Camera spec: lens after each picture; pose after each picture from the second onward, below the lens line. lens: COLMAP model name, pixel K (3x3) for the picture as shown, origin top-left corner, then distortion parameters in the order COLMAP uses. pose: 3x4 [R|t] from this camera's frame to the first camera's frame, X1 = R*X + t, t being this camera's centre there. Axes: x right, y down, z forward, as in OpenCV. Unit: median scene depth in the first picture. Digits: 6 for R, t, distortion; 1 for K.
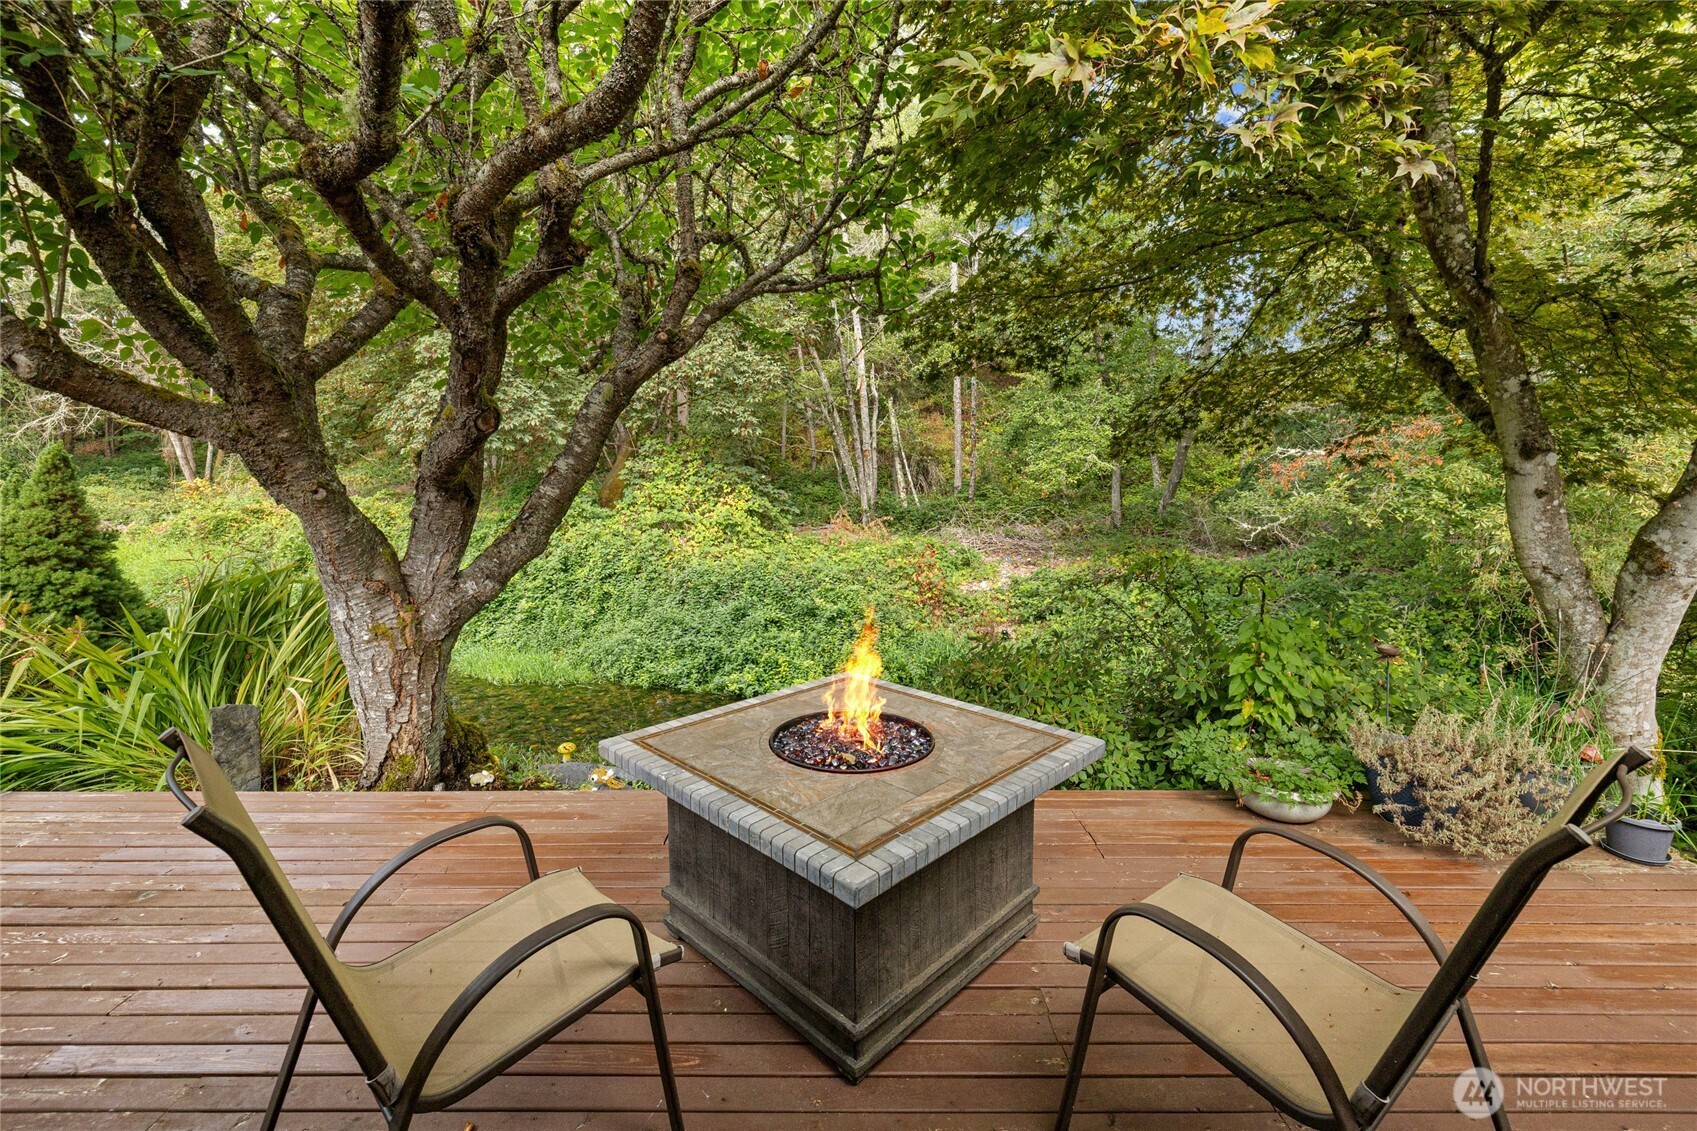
lens RADIAL K [[716.7, 0, 846.6], [0, 716.7, 563.9], [0, 0, 1]] dist [-0.003303, -0.000367]
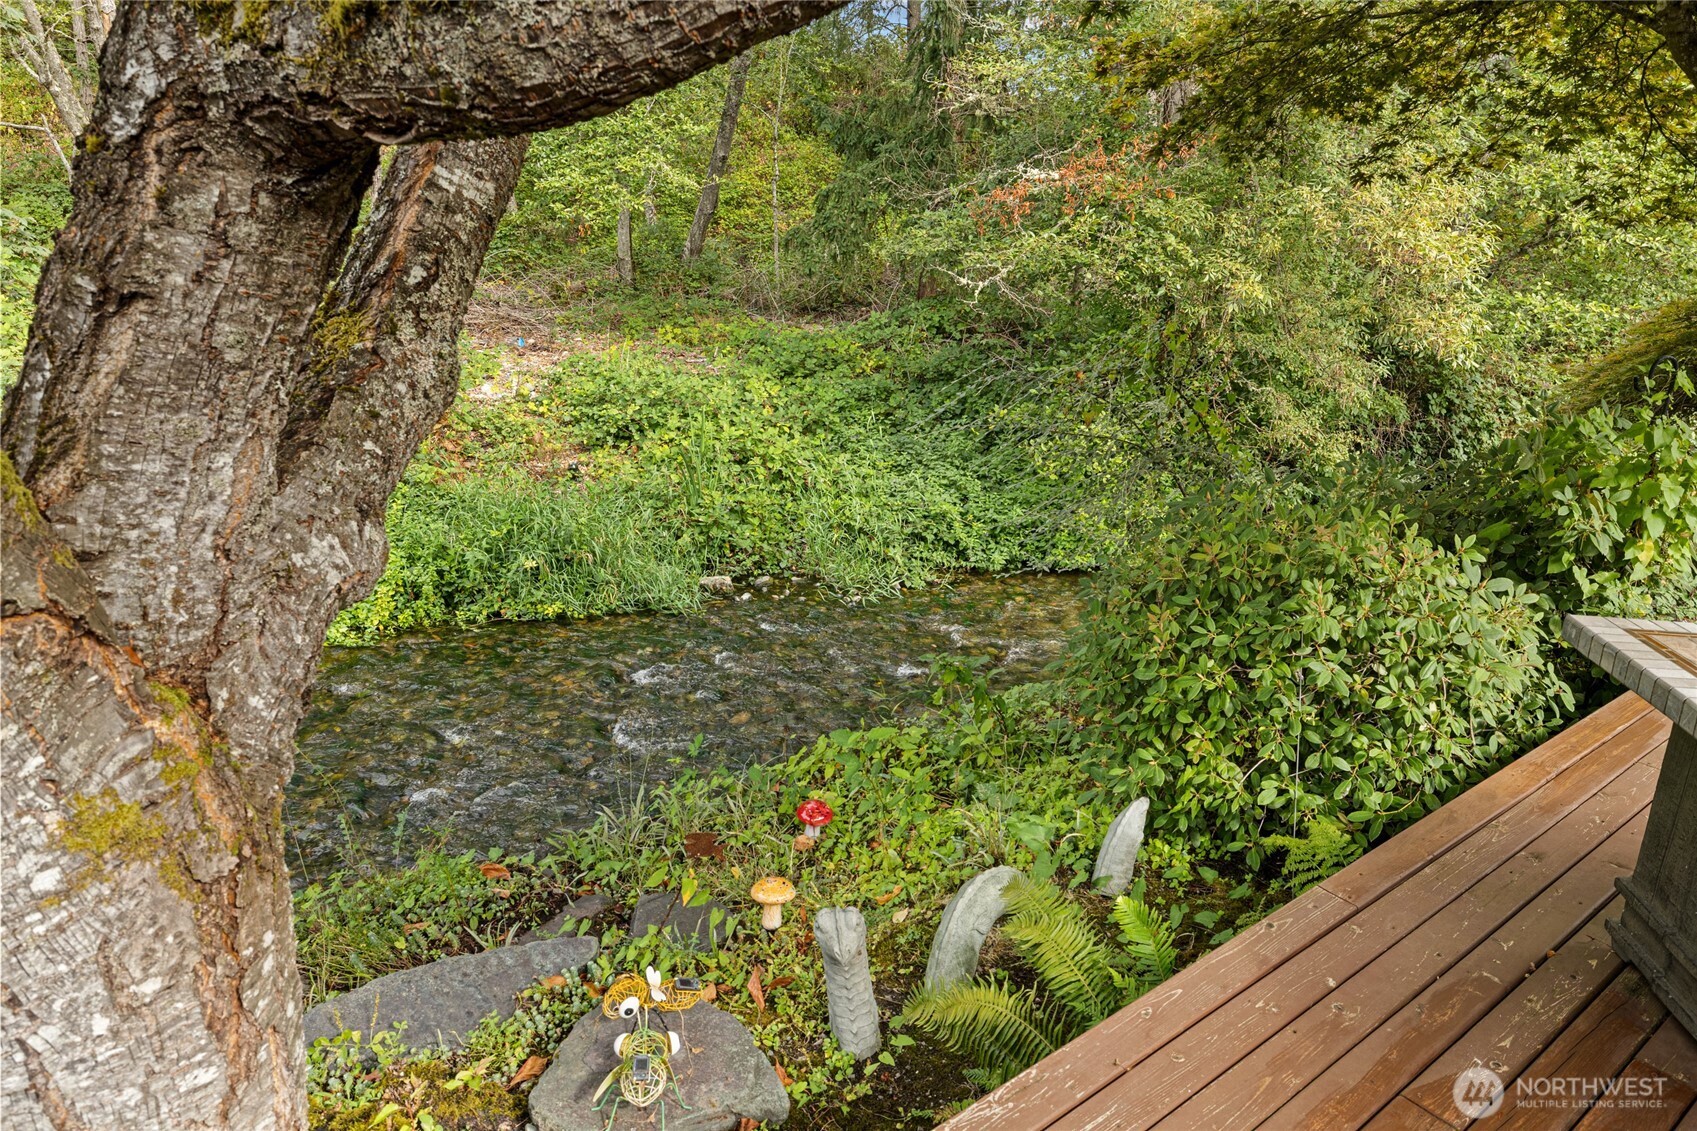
lens RADIAL K [[1093.4, 0, 847.1], [0, 1093.4, 560.4], [0, 0, 1]] dist [-0.002229, -0.001333]
pose [[0.799370, -0.157653, 0.579787, -0.198447], [0.041171, 0.977067, 0.208916, -0.013982], [-0.599427, -0.143131, 0.787528, 0.187829]]
